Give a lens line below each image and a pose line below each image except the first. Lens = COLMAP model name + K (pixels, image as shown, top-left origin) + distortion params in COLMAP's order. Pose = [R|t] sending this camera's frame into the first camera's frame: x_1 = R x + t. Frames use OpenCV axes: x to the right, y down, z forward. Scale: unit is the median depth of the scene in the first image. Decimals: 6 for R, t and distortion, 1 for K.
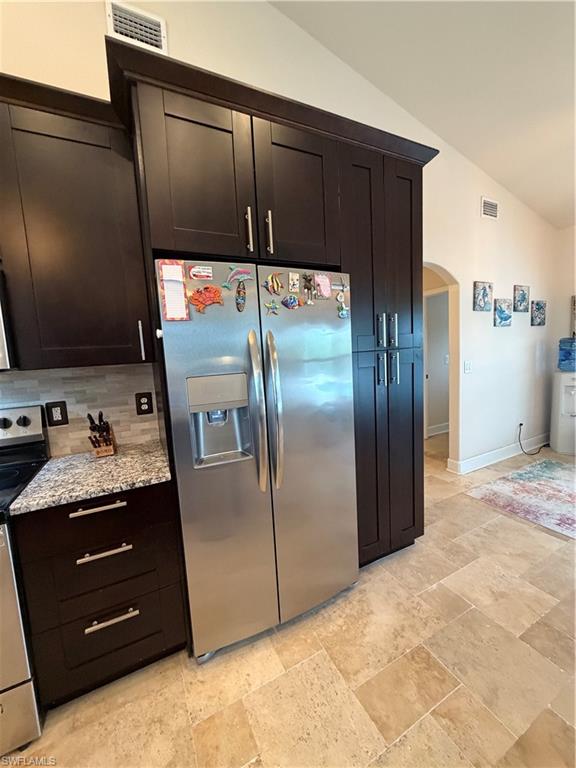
lens RADIAL K [[305.8, 0, 286.7], [0, 305.8, 381.5], [0, 0, 1]] dist [-0.001089, -0.000154]
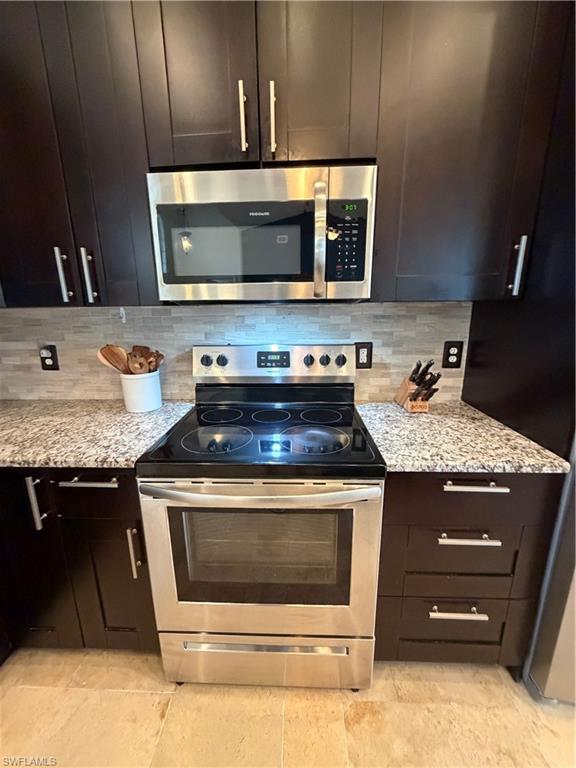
lens RADIAL K [[310.1, 0, 288.8], [0, 310.1, 380.4], [0, 0, 1]] dist [-0.000634, -0.000094]
pose [[0.873257, 0.153884, -0.462323, -0.533070], [-0.084298, 0.982226, 0.167707, 0.044532], [0.479913, -0.107479, 0.870708, 0.093693]]
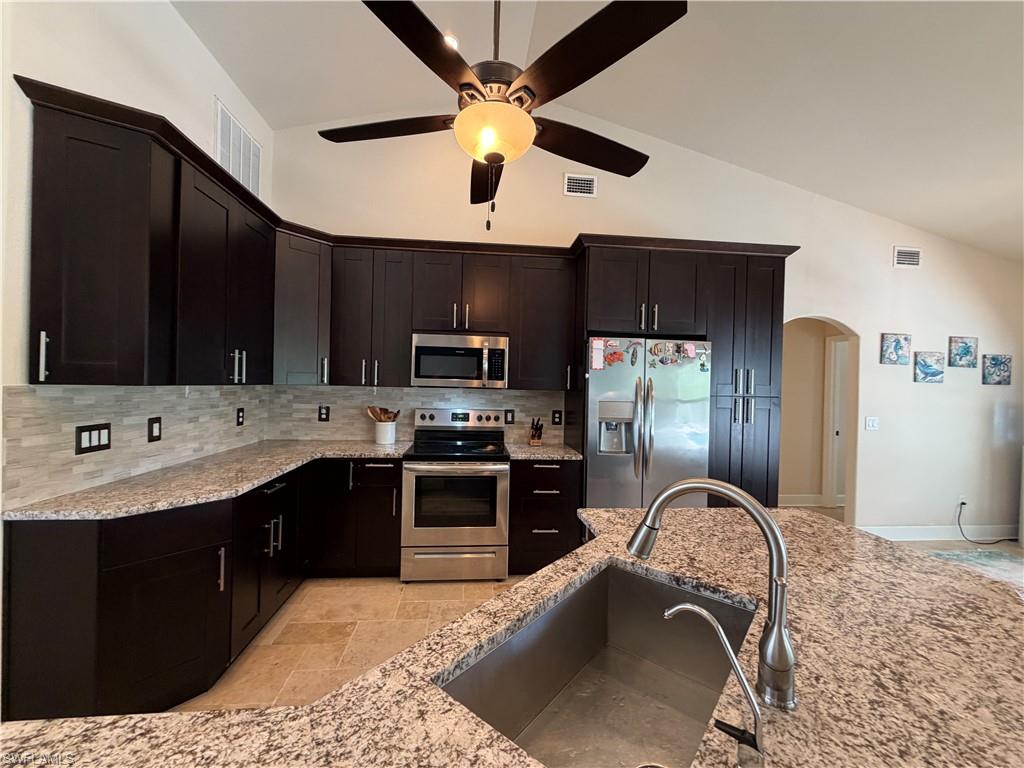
lens RADIAL K [[407.7, 0, 508.8], [0, 407.7, 384.2], [0, 0, 1]] dist [-0.001089, -0.000154]
pose [[0.927659, 0.077808, -0.365232, 0.035336], [-0.112031, 0.990988, -0.073431, 0.096890], [0.356227, 0.109037, 0.928016, -1.108360]]
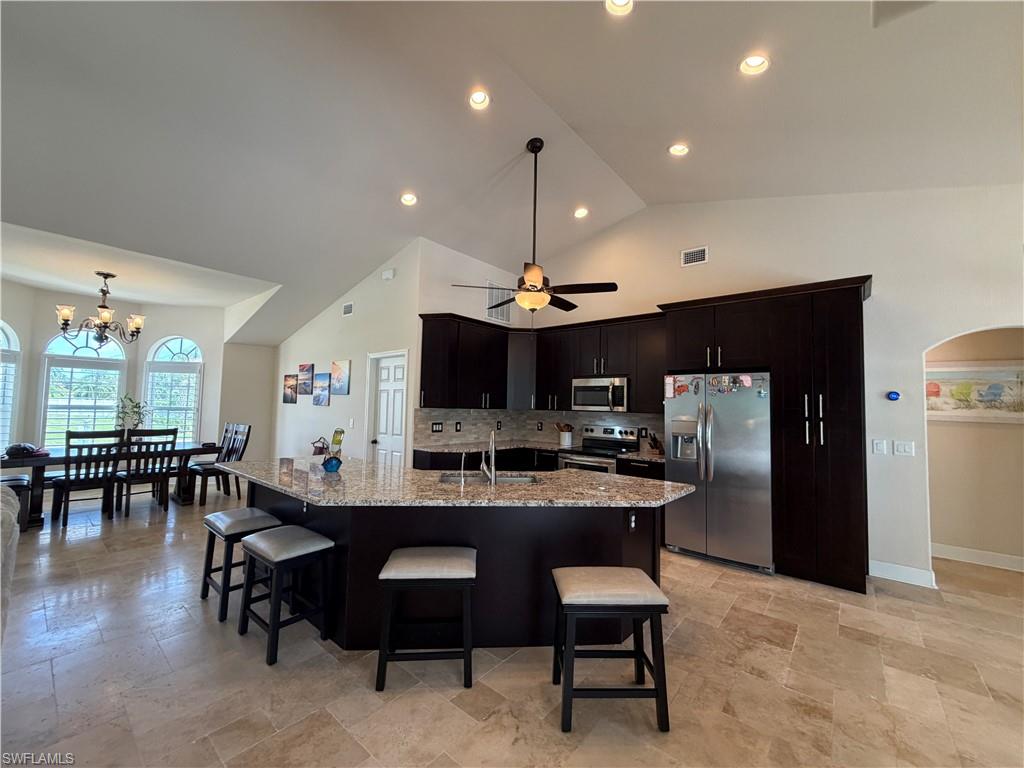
lens RADIAL K [[407.7, 0, 508.8], [0, 407.7, 384.2], [0, 0, 1]] dist [-0.001089, -0.000154]
pose [[0.389125, 0.015045, -0.921062, 1.748402], [-0.138754, 0.989416, -0.042459, 0.014918], [0.910675, 0.144323, 0.387094, -1.218201]]
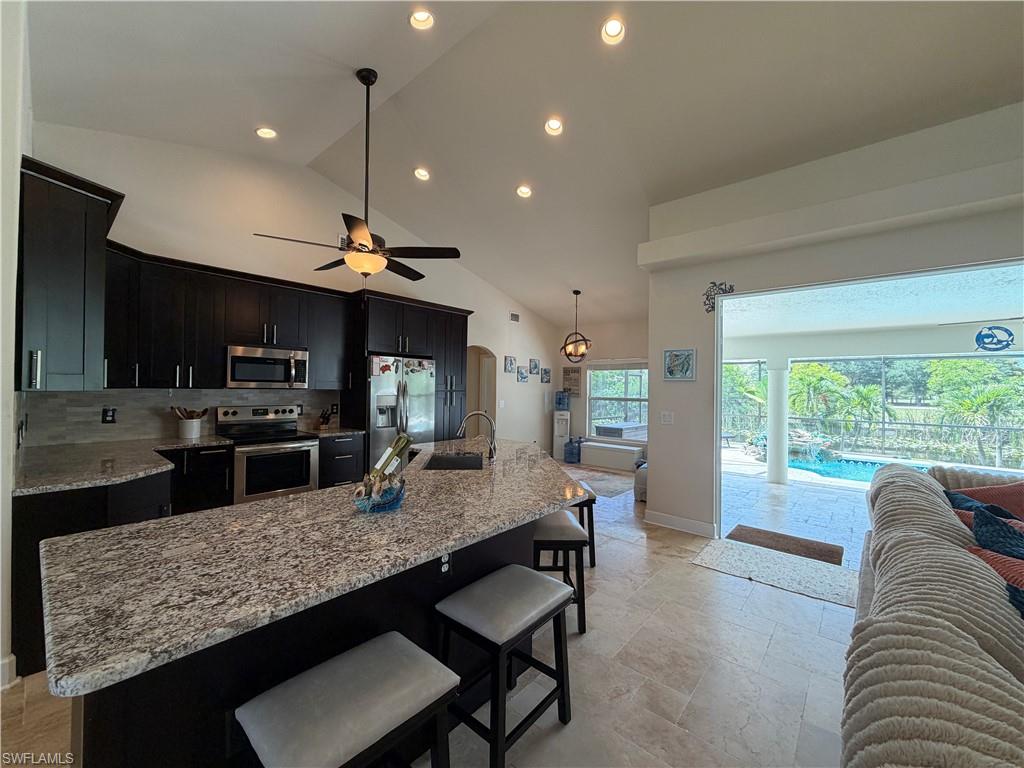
lens RADIAL K [[407.7, 0, 508.8], [0, 407.7, 384.2], [0, 0, 1]] dist [-0.001089, -0.000154]
pose [[0.924490, 0.070261, 0.374675, -0.493151], [-0.025587, 0.992088, -0.122907, 0.252113], [-0.380346, 0.104039, 0.918974, -2.347879]]
